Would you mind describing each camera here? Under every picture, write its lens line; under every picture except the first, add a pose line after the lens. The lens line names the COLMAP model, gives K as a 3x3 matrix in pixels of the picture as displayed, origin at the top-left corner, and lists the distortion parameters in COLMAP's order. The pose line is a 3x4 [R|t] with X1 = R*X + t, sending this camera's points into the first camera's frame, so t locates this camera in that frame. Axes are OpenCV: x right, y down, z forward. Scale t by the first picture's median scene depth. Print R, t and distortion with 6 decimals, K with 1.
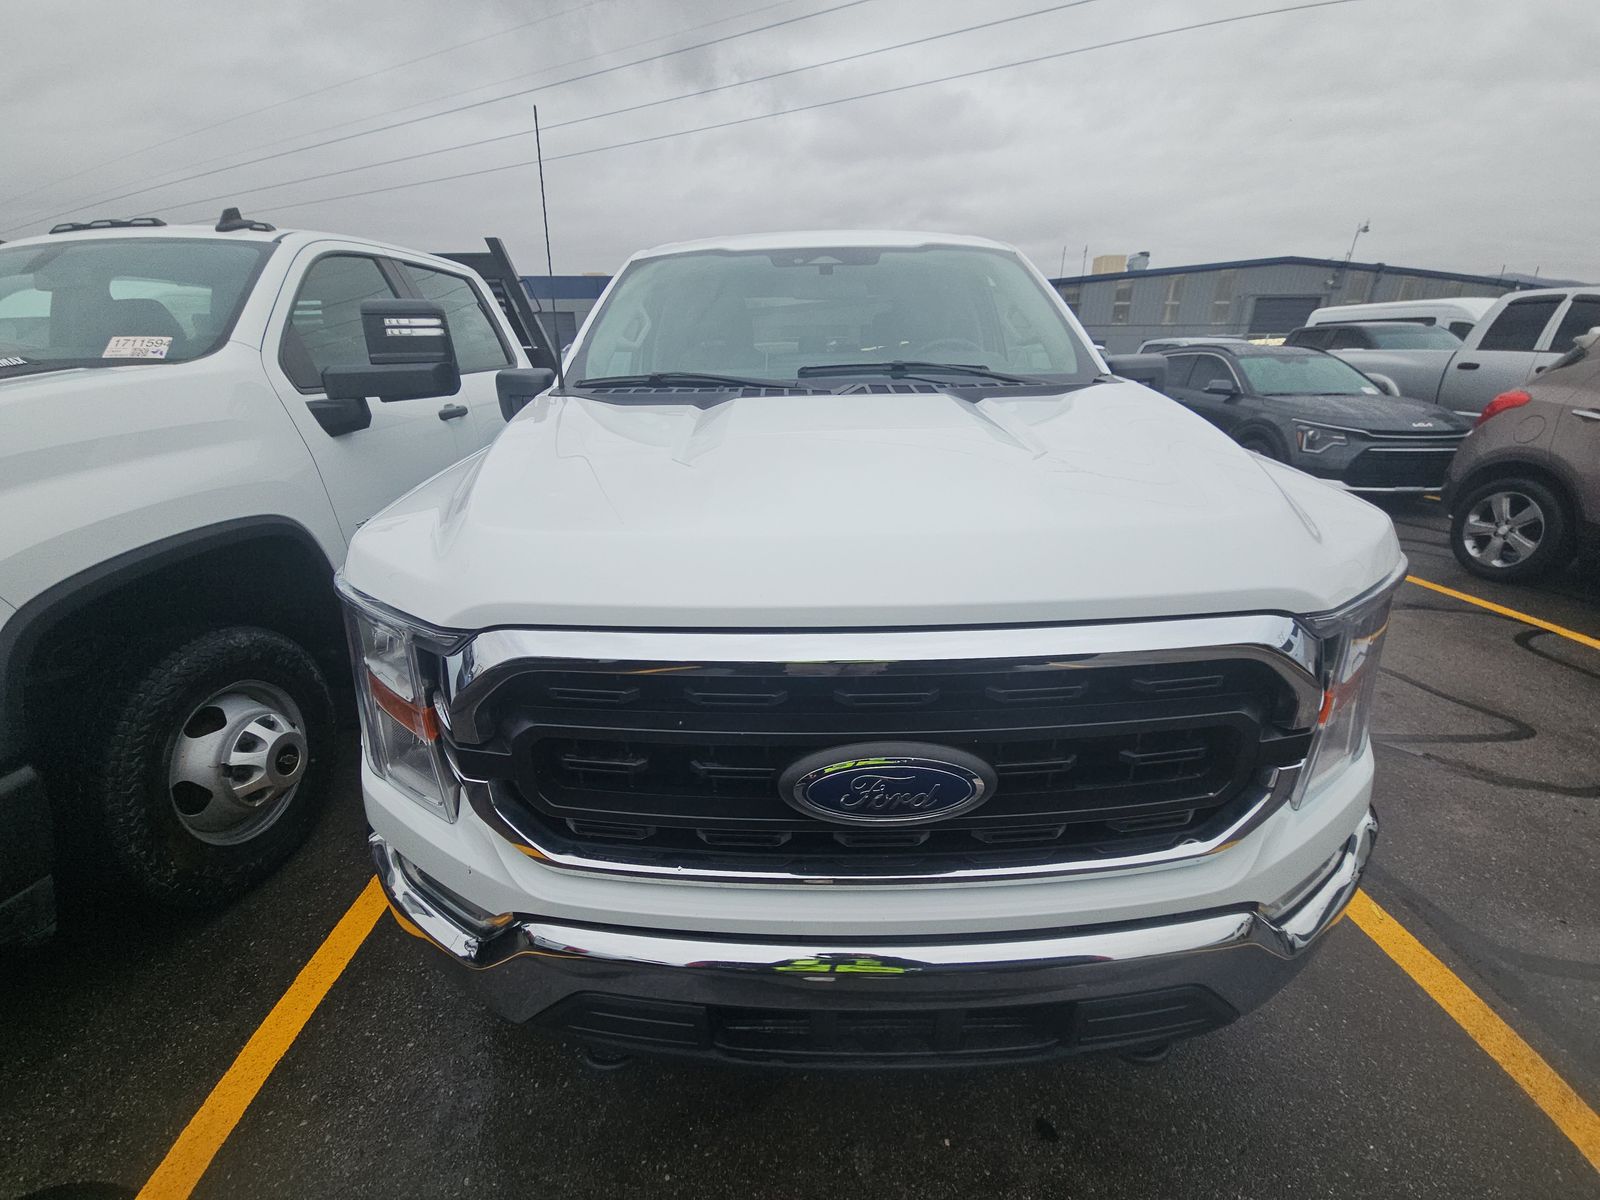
lens RADIAL K [[651.7, 0, 794.8], [0, 651.7, 614.2], [0, 0, 1]] dist [0.005830, -0.007143]
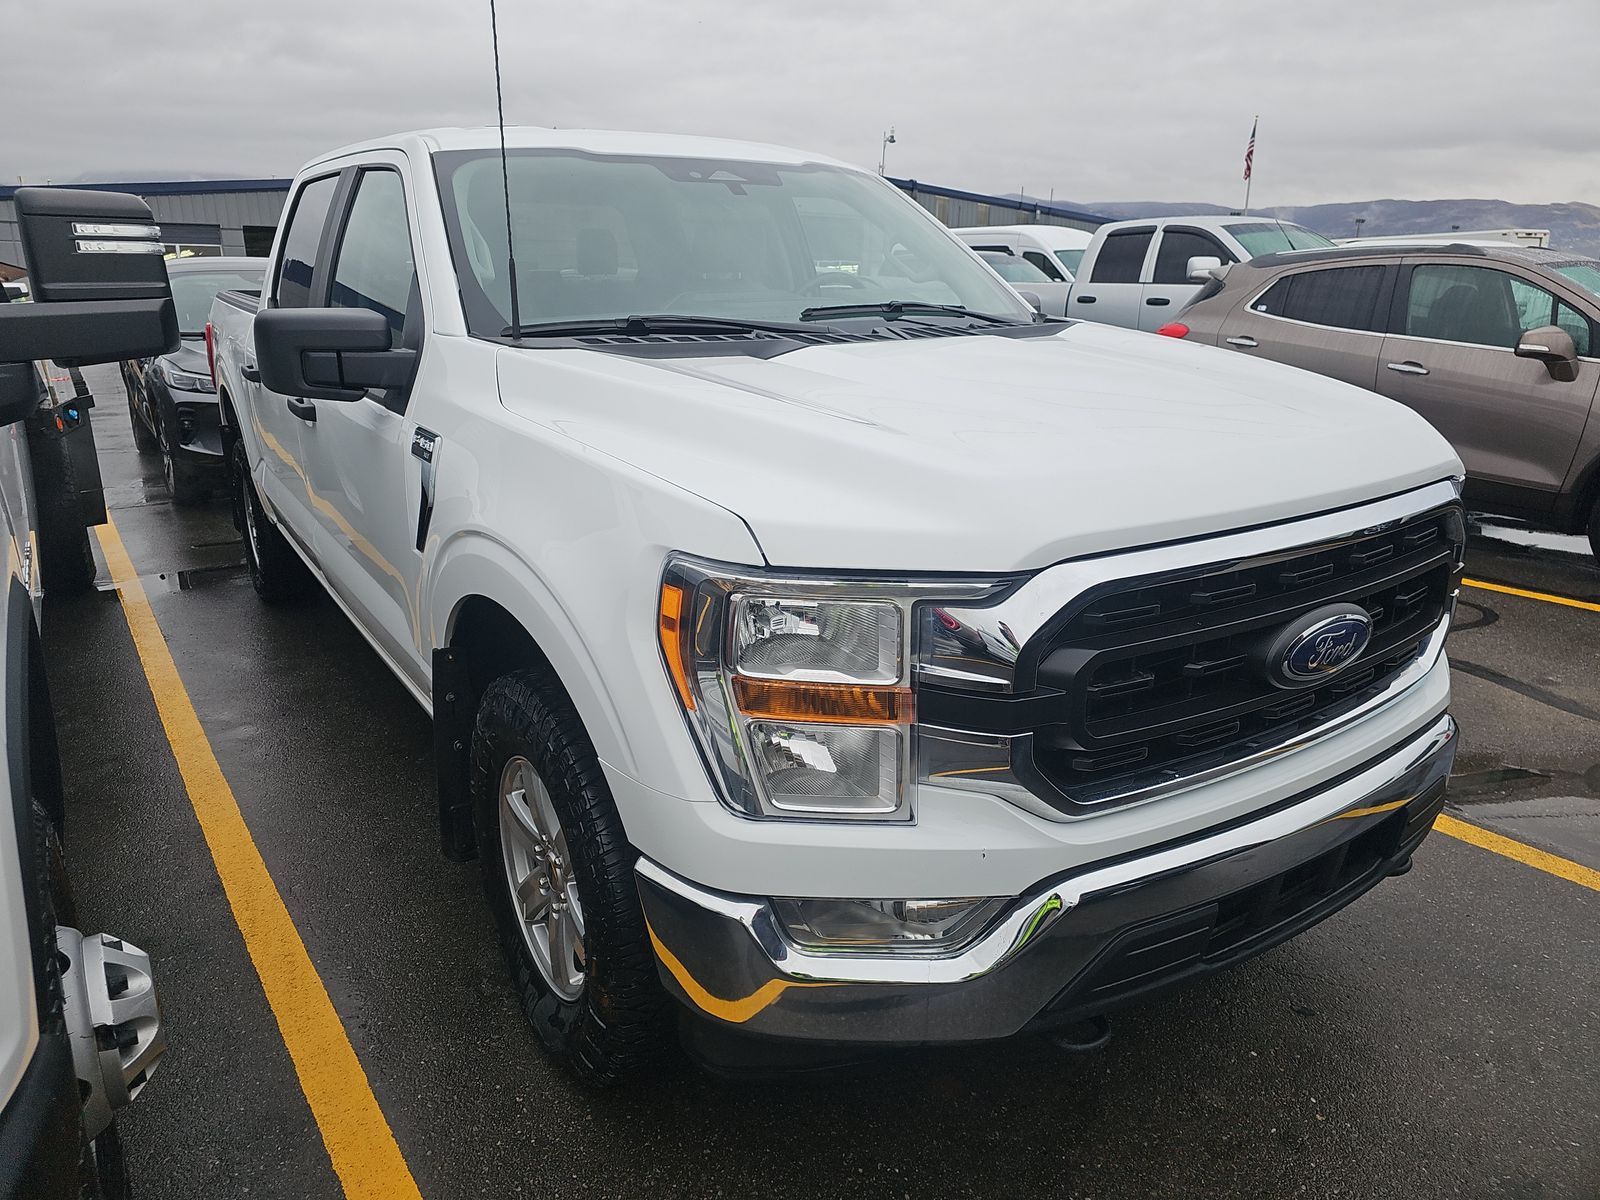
lens RADIAL K [[1049.6, 0, 798.6], [0, 1049.6, 594.8], [0, 0, 1]] dist [0.036231, -0.018274]
pose [[0.827027, -0.151446, 0.541379, -0.652873], [0.199199, 0.979491, -0.030298, 0.014261], [-0.525687, 0.132899, 0.840233, -0.060505]]
